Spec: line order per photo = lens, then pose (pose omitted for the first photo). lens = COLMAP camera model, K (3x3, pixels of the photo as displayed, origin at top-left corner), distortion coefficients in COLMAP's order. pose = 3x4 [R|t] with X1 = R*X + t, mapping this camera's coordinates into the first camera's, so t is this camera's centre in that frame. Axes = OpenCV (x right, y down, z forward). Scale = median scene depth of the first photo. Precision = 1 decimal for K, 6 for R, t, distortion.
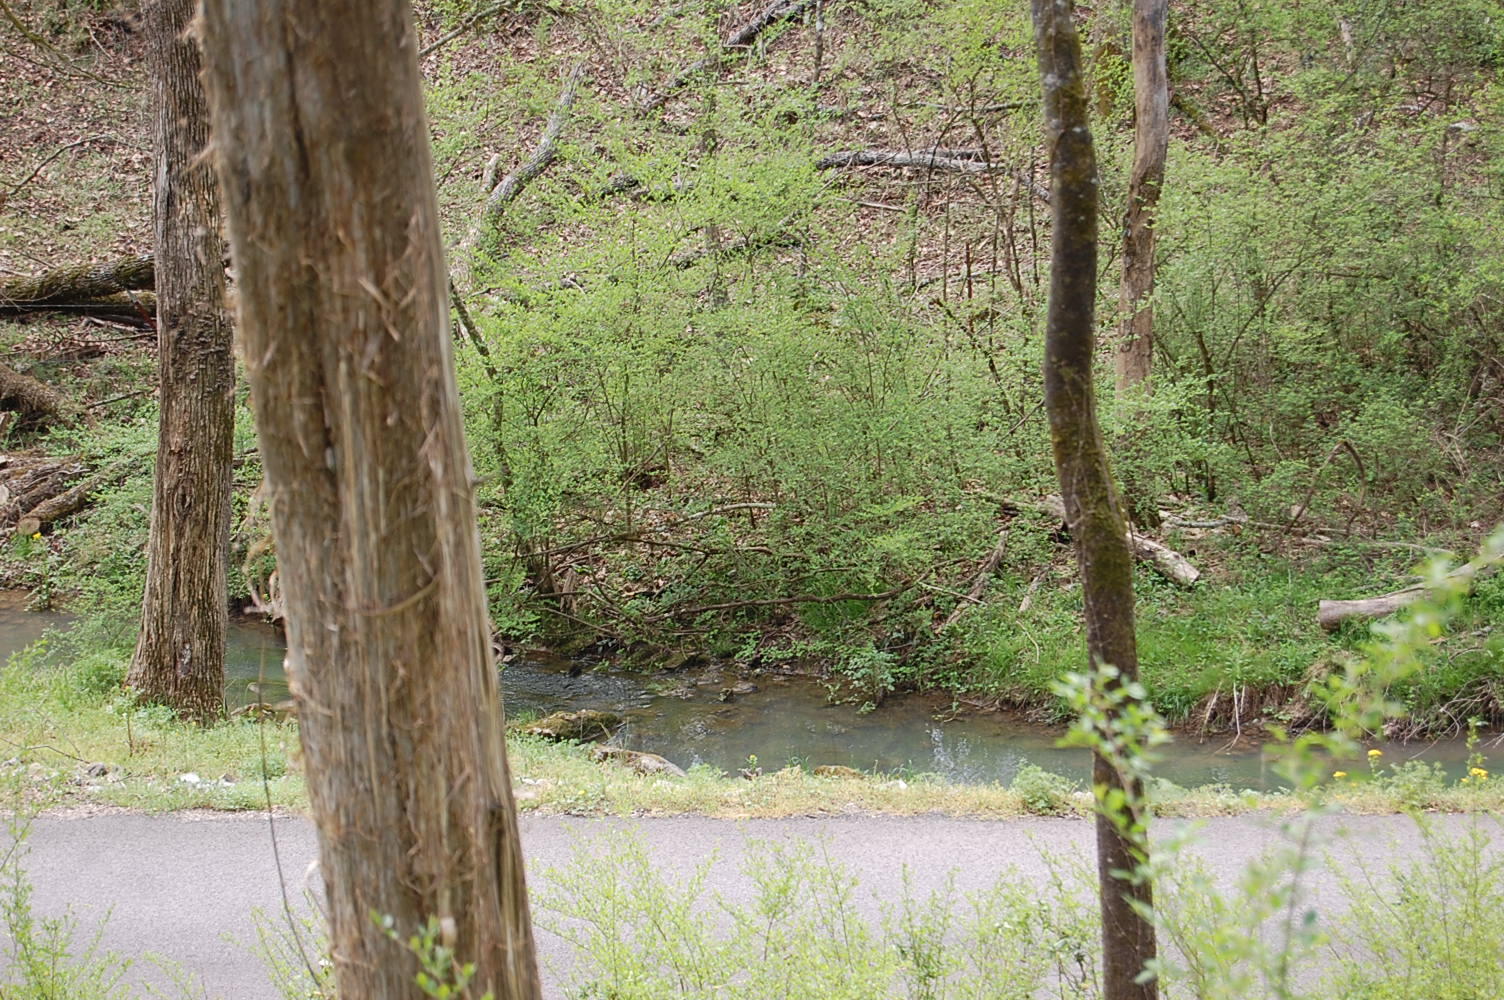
lens RADIAL K [[3445.7, 0, 783.0], [0, 3445.7, 503.5], [0, 0, 1]] dist [0.001972, -0.317974]
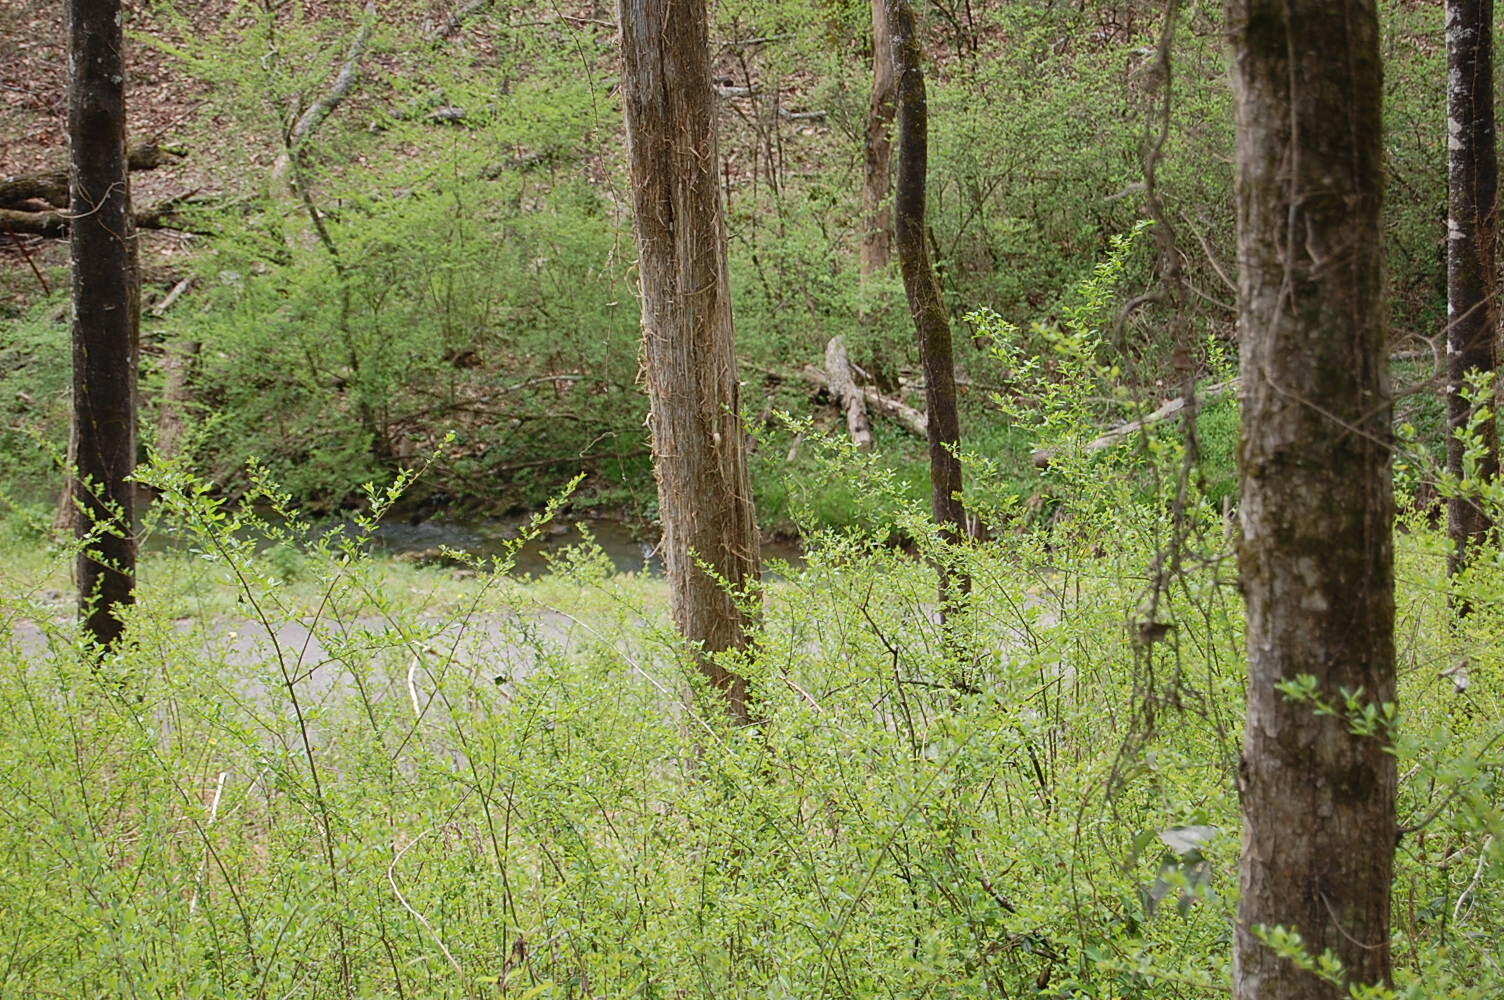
lens RADIAL K [[3445.7, 0, 783.0], [0, 3445.7, 503.5], [0, 0, 1]] dist [0.001972, -0.317974]
pose [[0.995723, -0.022958, 0.089491, -0.040063], [0.020979, 0.999516, 0.022990, 0.018043], [-0.089976, -0.021014, 0.995722, -0.194751]]
